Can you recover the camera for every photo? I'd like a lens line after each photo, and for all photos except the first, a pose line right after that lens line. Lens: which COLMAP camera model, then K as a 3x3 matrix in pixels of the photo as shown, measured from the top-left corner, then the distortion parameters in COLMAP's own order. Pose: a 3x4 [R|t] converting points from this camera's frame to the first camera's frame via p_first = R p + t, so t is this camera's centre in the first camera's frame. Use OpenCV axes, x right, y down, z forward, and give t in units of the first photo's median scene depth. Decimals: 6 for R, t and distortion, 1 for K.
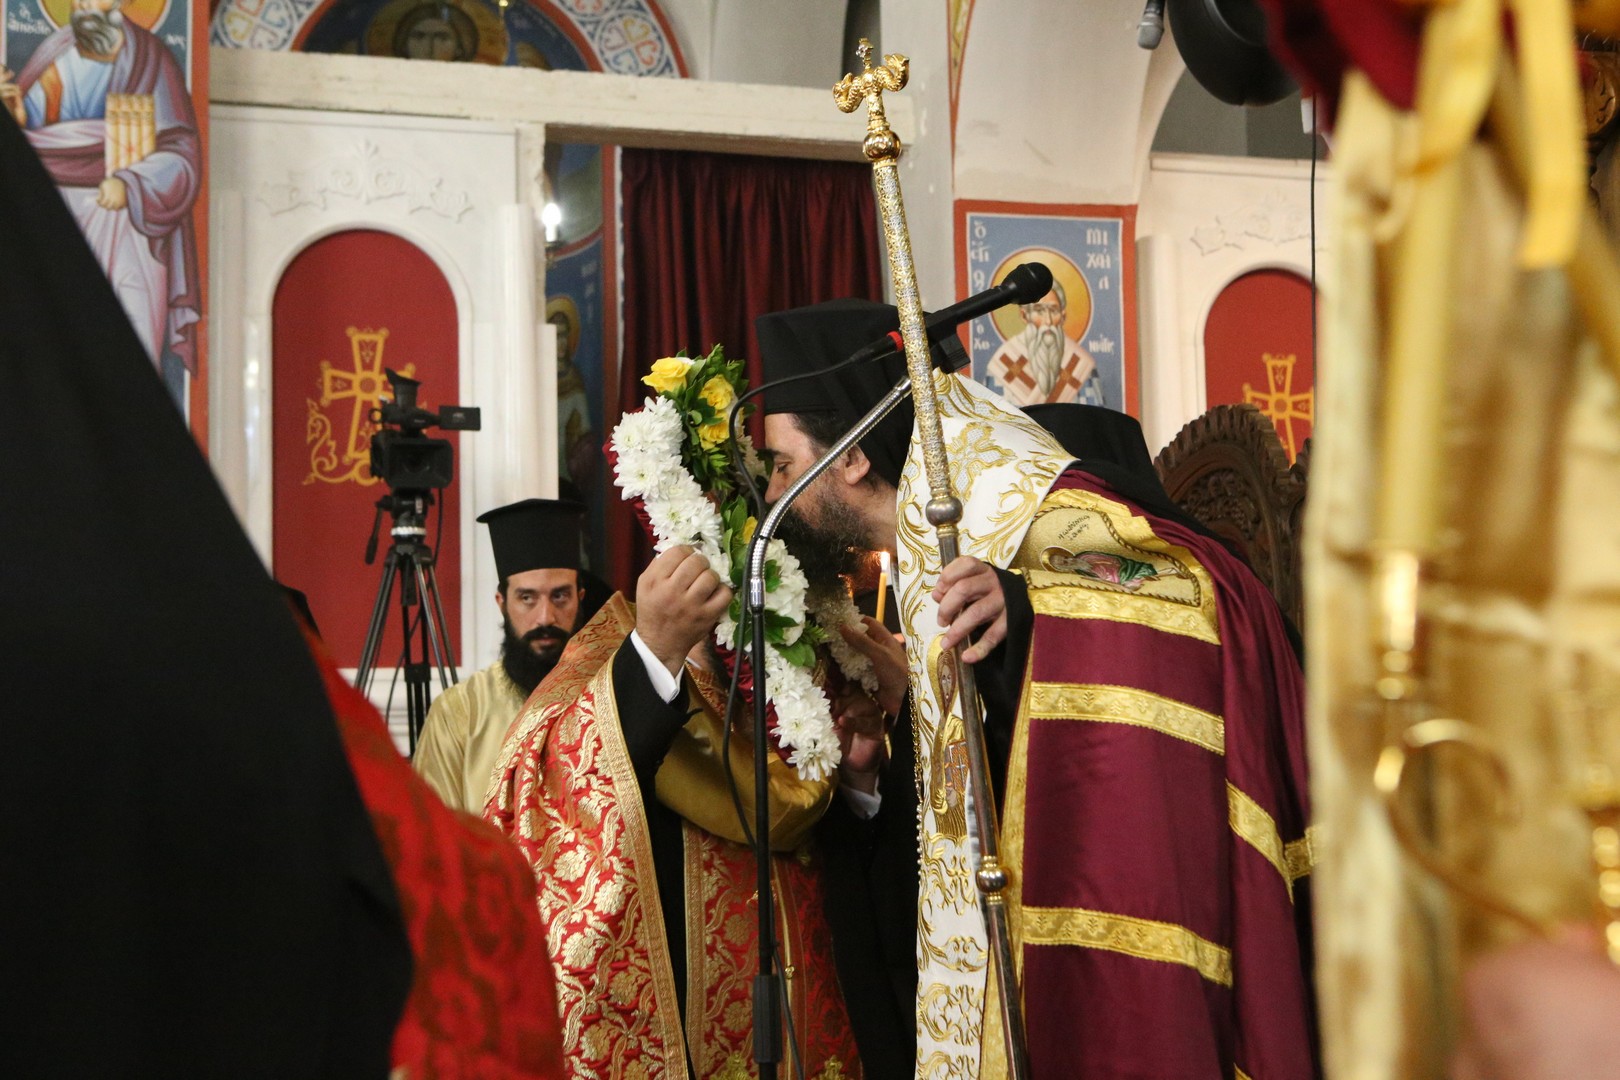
lens RADIAL K [[2268.5, 0, 793.8], [0, 2268.5, 492.6], [0, 0, 1]] dist [0.075321, 0.000000]
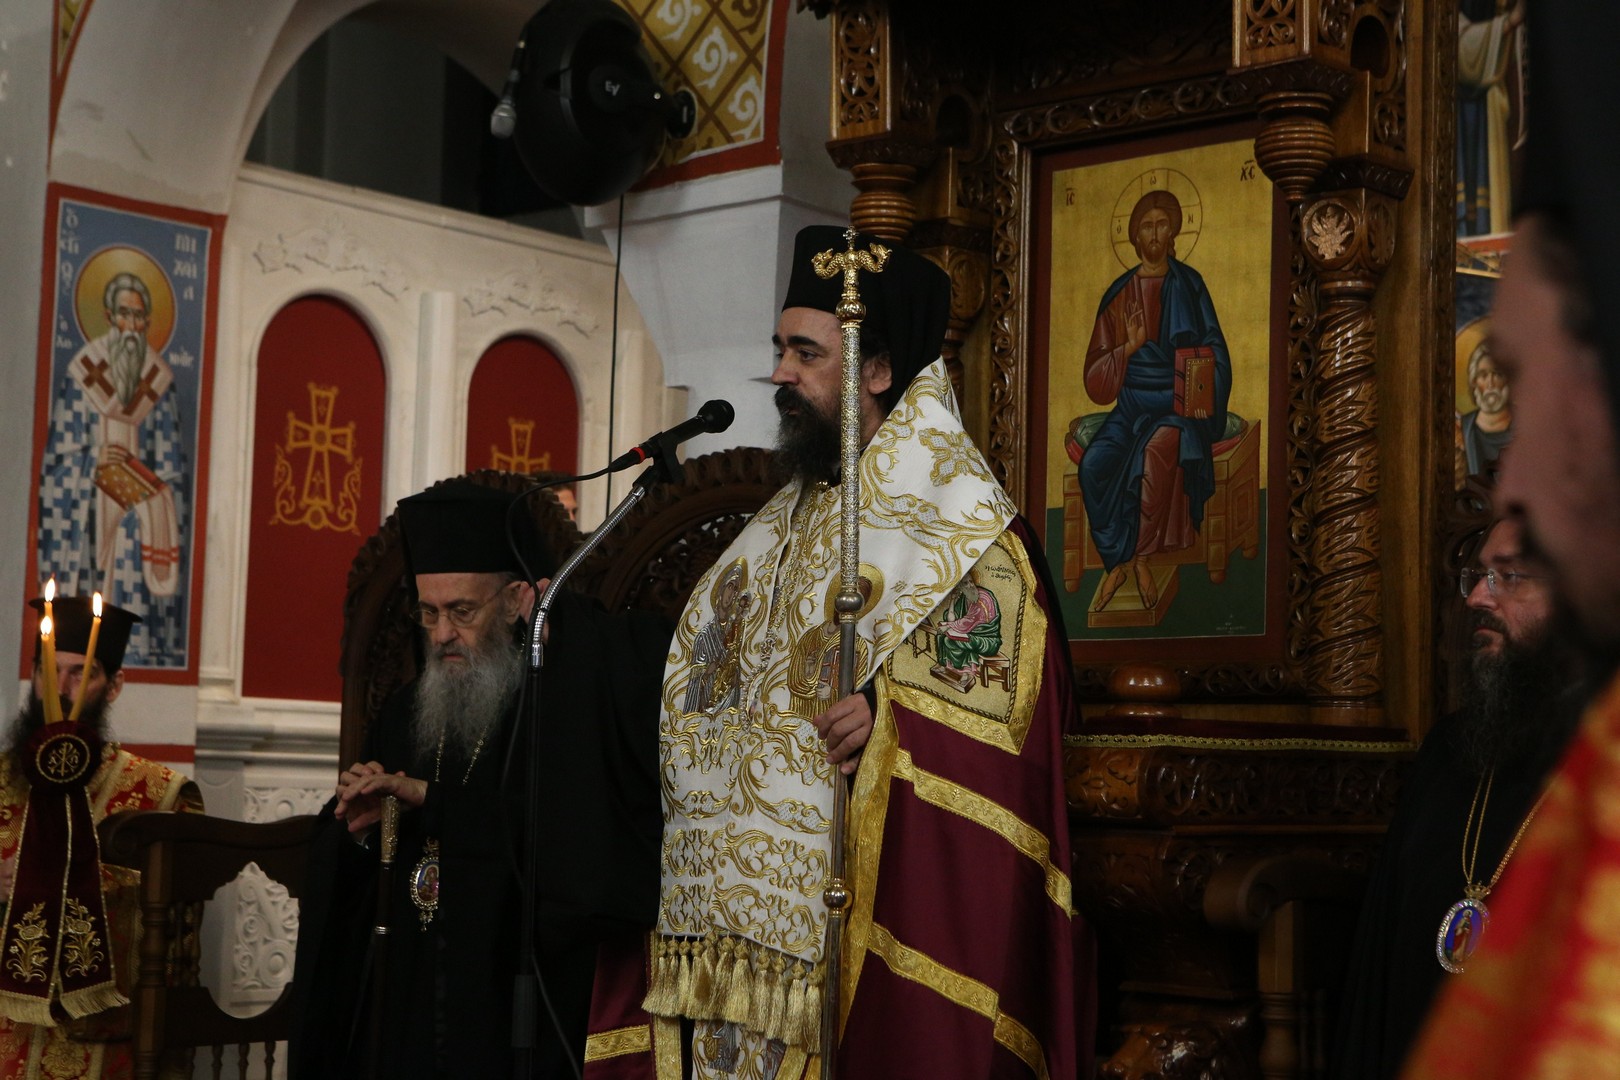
lens RADIAL K [[2794.8, 0, 798.3], [0, 2794.8, 501.5], [0, 0, 1]] dist [0.126601, 0.000000]
pose [[0.840682, 0.097459, 0.532688, -0.296200], [-0.101215, 0.994616, -0.022236, -0.006230], [-0.531987, -0.035222, 0.846020, -0.143100]]
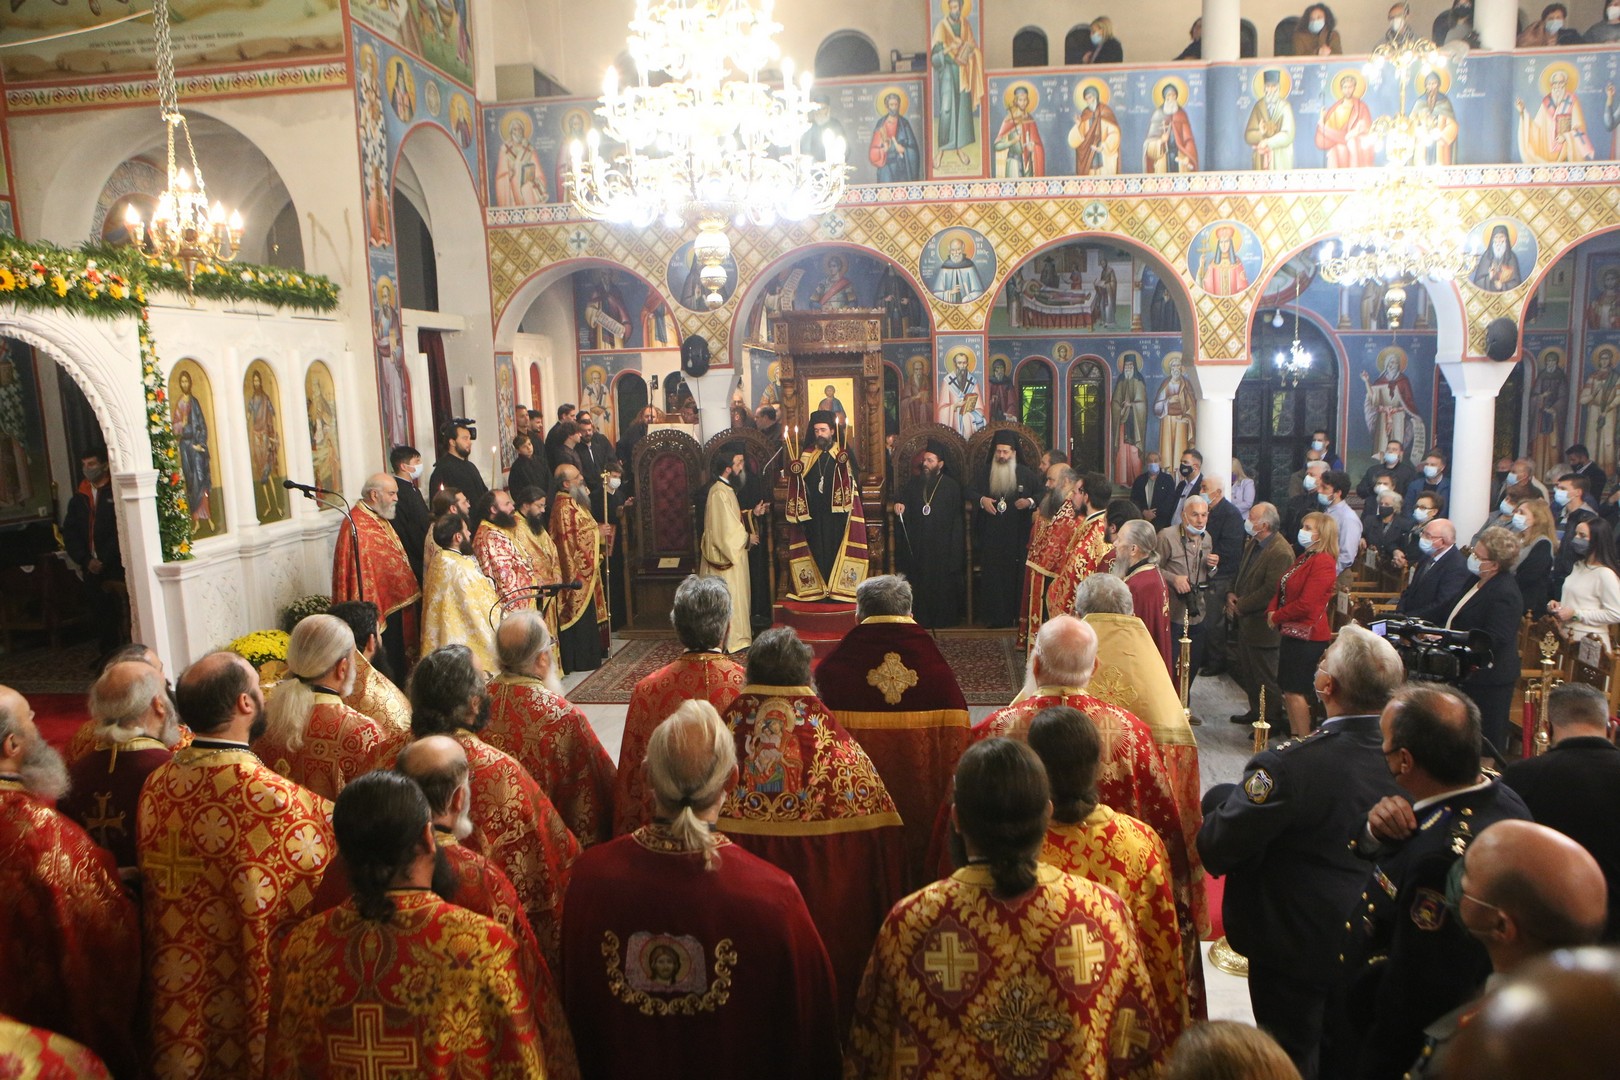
lens RADIAL K [[1110.2, 0, 817.0], [0, 1110.2, 538.3], [0, 0, 1]] dist [-0.110777, 0.074666]
pose [[0.374827, -0.129675, 0.917981, -1.563253], [-0.074317, 0.982780, 0.169173, -0.188124], [-0.924111, -0.131632, 0.358735, -0.194712]]
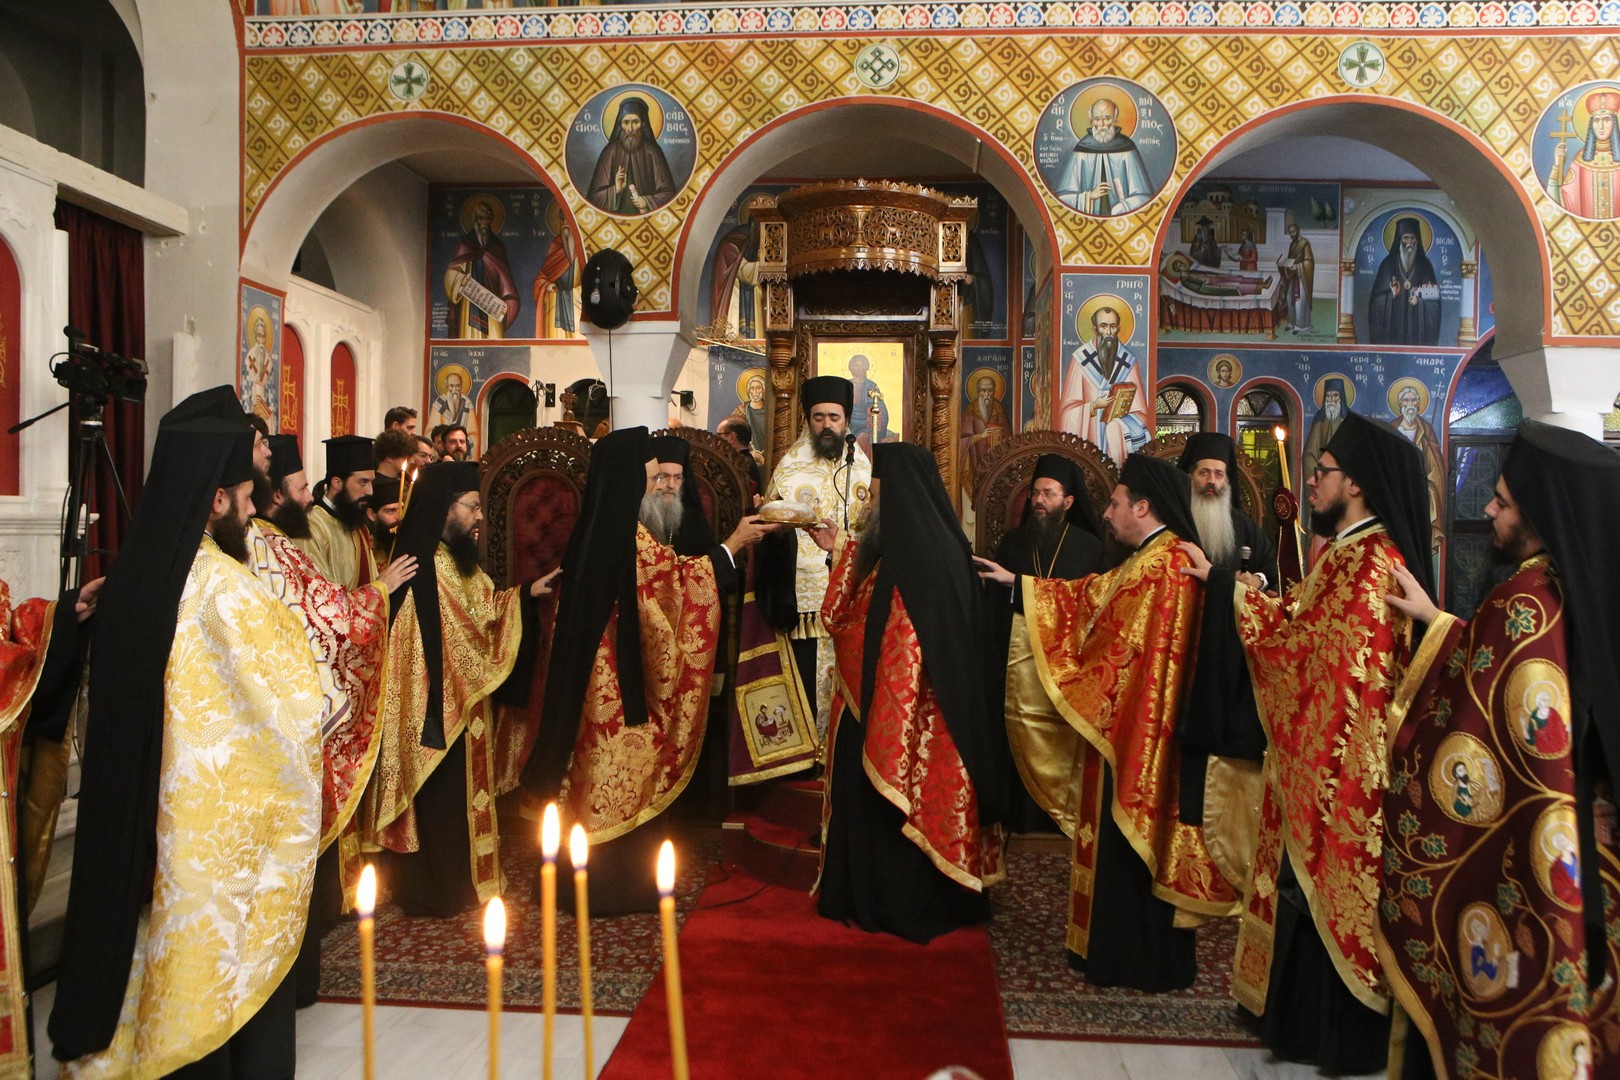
lens RADIAL K [[1248.4, 0, 811.3], [0, 1248.4, 551.5], [0, 0, 1]] dist [-0.079636, 0.052401]
pose [[0.348668, 0.003205, 0.937241, -0.851178], [-0.120756, 0.991813, 0.041532, 0.008602], [-0.929435, -0.127659, 0.346200, 0.127457]]
